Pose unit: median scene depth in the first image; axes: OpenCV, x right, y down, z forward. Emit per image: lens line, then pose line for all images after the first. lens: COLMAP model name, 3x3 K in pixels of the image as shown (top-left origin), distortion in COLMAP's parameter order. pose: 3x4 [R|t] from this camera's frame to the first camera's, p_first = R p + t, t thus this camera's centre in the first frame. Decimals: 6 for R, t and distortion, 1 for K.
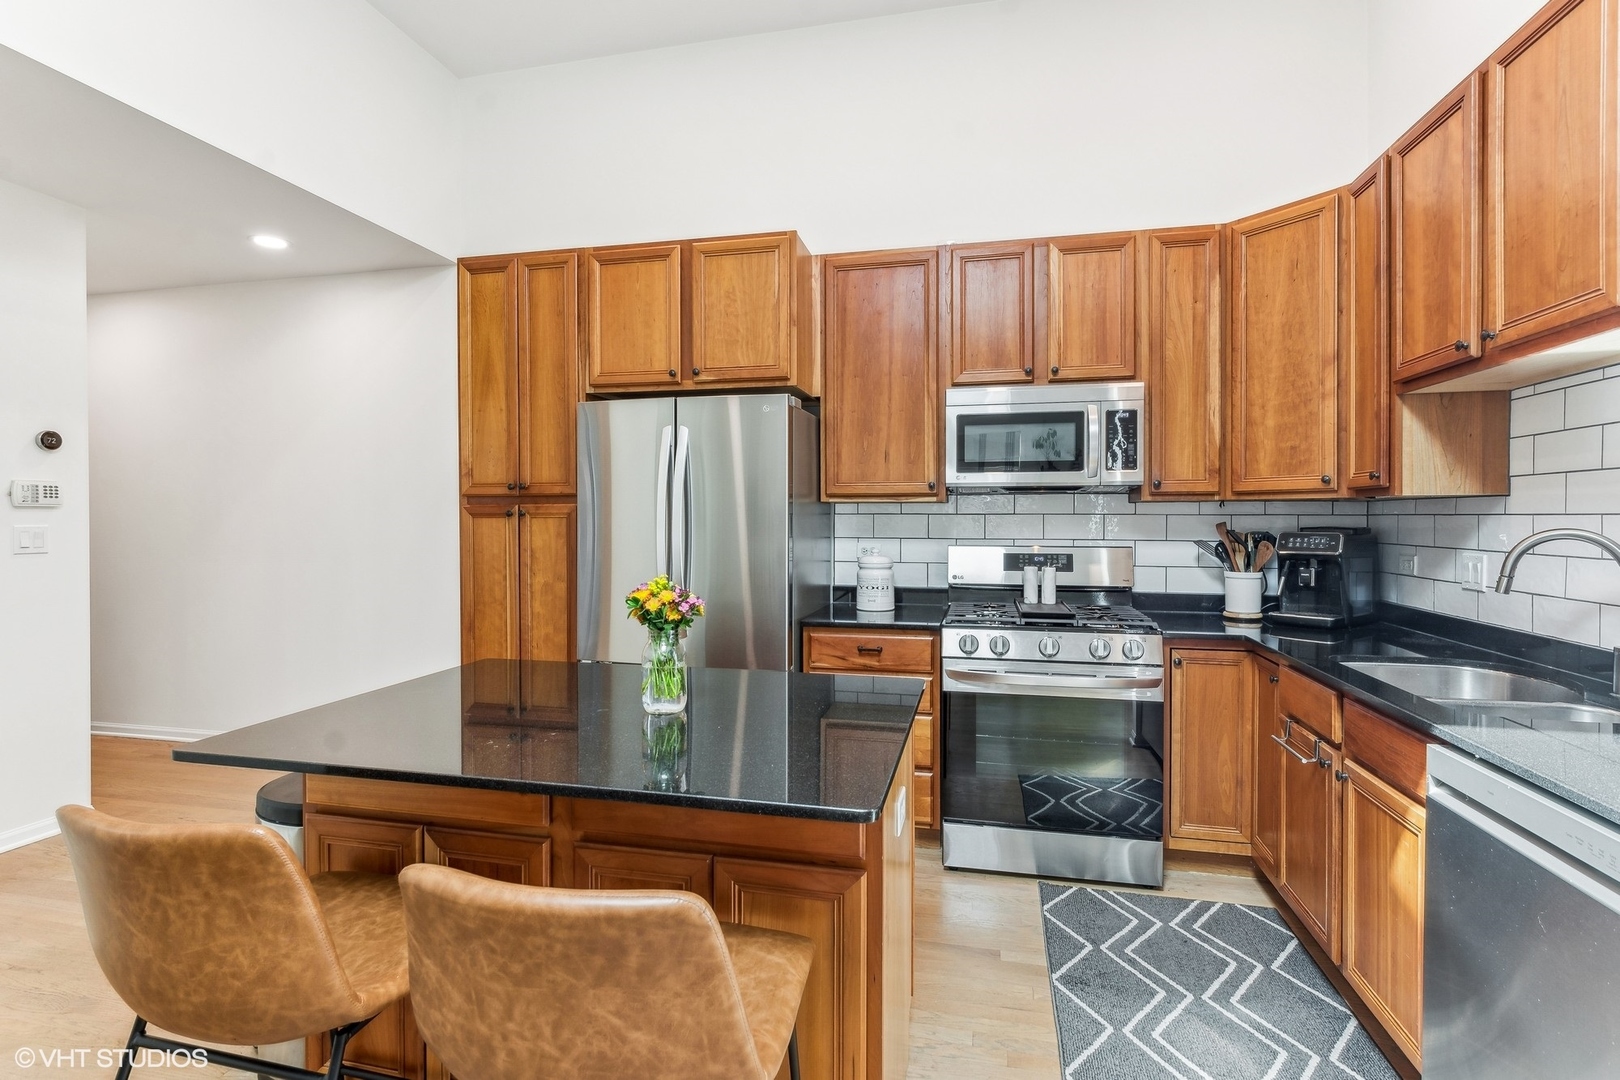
lens RADIAL K [[784.8, 0, 802.8], [0, 784.8, 529.1], [0, 0, 1]] dist [0.001359, 0.000222]
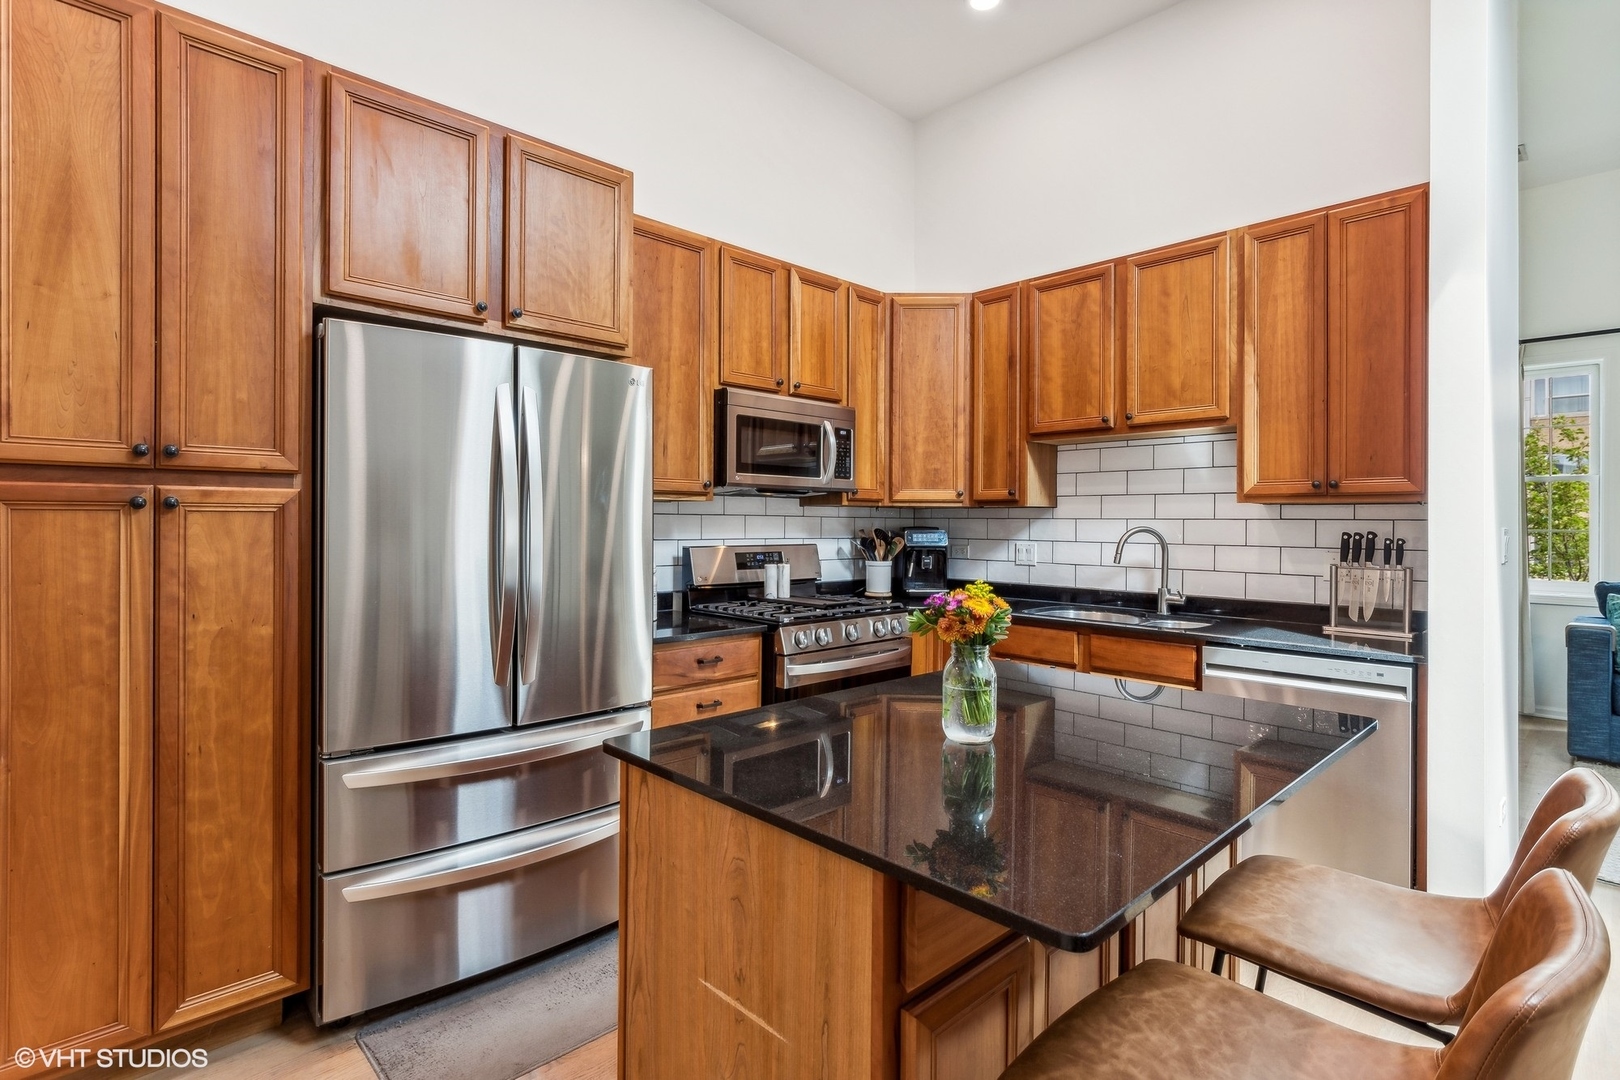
lens RADIAL K [[784.8, 0, 802.8], [0, 784.8, 529.1], [0, 0, 1]] dist [0.001359, 0.000222]
pose [[0.552450, -0.004320, 0.833535, -0.582050], [0.006053, 0.999981, 0.001171, -0.000857], [-0.833524, 0.004399, 0.552466, 0.373513]]
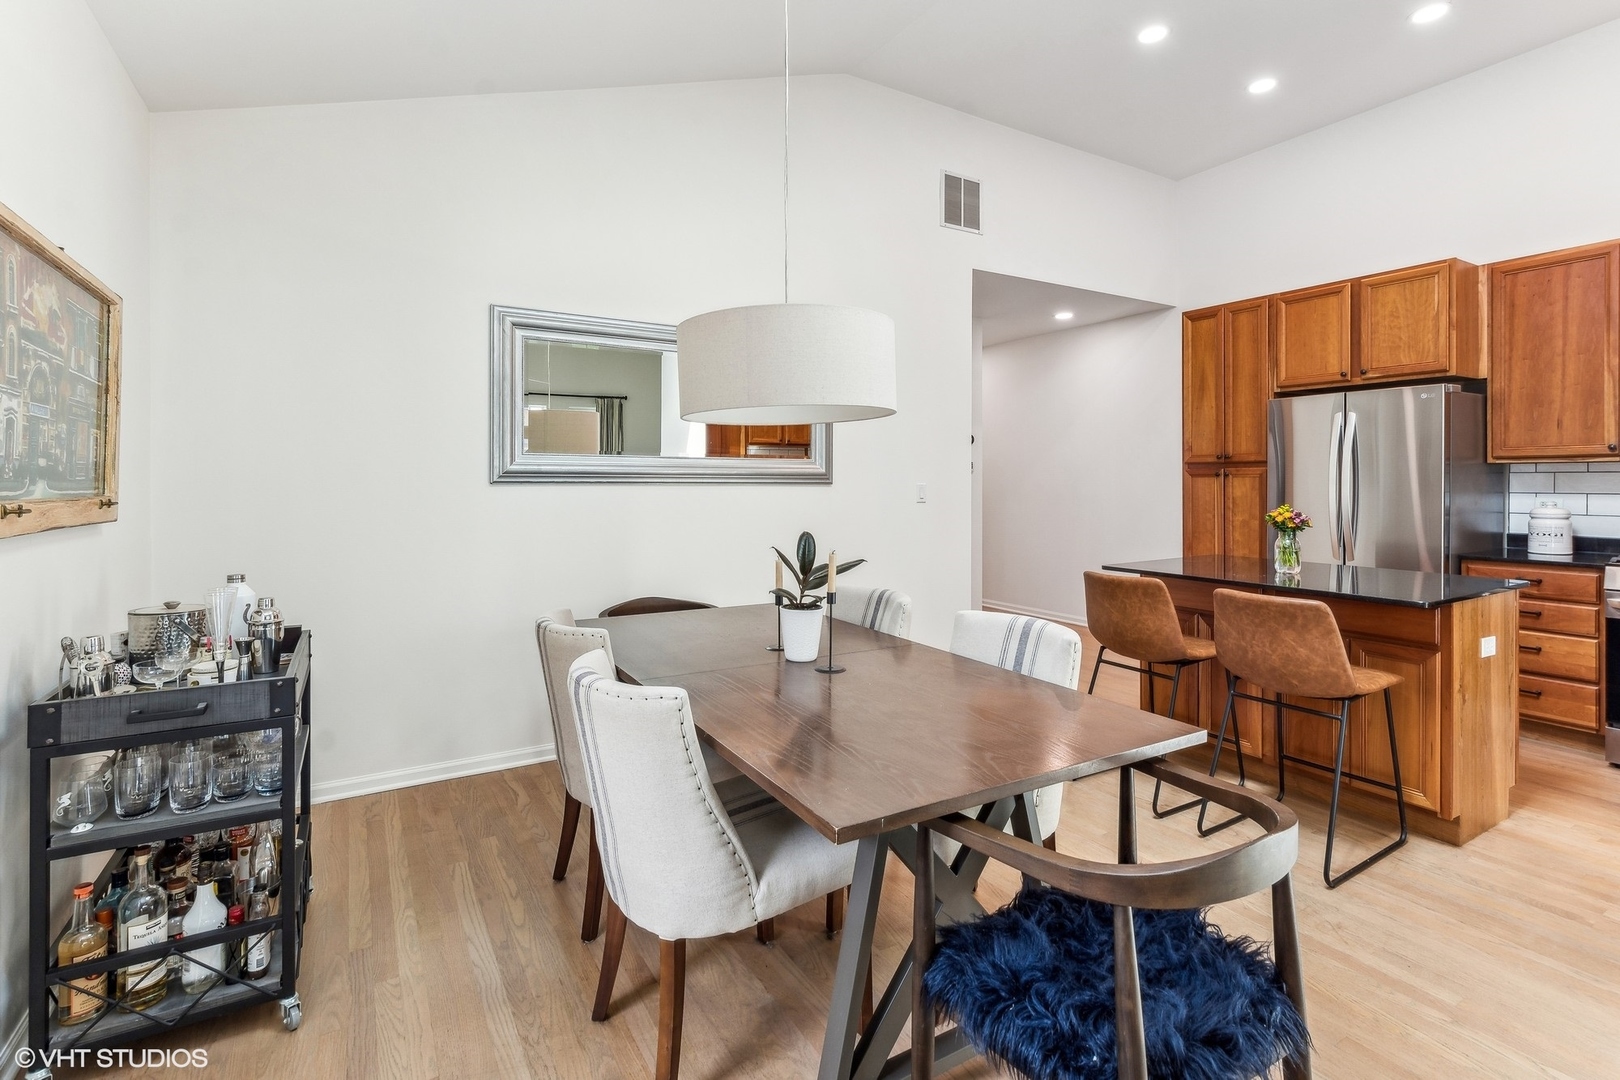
lens RADIAL K [[762.9, 0, 816.8], [0, 762.9, 484.1], [0, 0, 1]] dist [0.000278, 0.000382]
pose [[0.697478, 0.001969, -0.716604, 0.154960], [-0.007662, 0.999960, -0.004710, 0.012933], [0.716566, 0.008775, 0.697465, -0.626958]]
